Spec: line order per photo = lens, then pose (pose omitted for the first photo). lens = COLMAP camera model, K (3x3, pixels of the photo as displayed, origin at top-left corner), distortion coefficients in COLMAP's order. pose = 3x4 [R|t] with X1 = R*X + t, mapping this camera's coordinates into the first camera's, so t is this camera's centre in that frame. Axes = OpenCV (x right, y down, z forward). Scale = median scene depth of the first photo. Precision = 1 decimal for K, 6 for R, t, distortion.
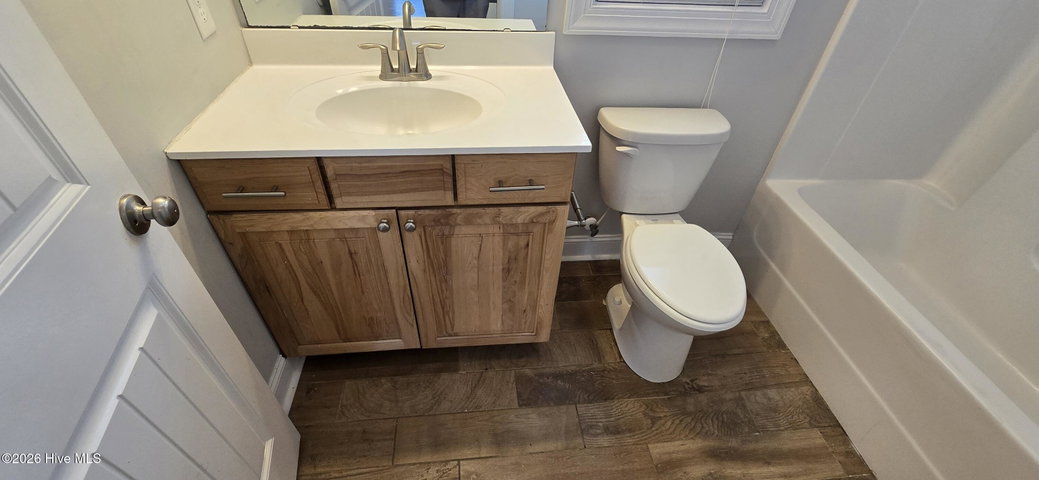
lens RADIAL K [[430.4, 0, 512.7], [0, 430.4, 246.7], [0, 0, 1]] dist [-0.010439, 0.000196]
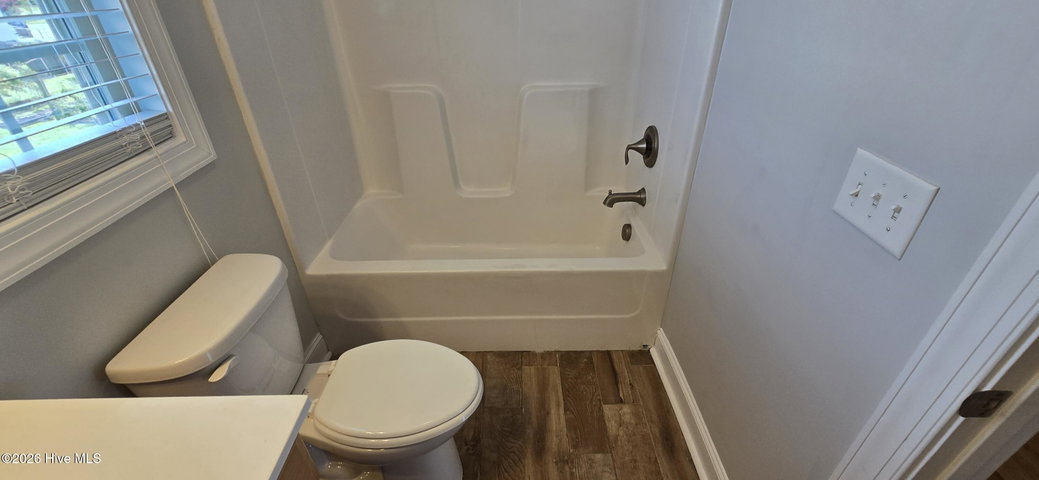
lens RADIAL K [[430.4, 0, 512.7], [0, 430.4, 246.7], [0, 0, 1]] dist [-0.010439, 0.000196]
pose [[0.092094, -0.570268, 0.816280, -0.127266], [0.667090, 0.643942, 0.374607, -0.296112], [-0.739263, 0.510033, 0.439723, 0.273051]]
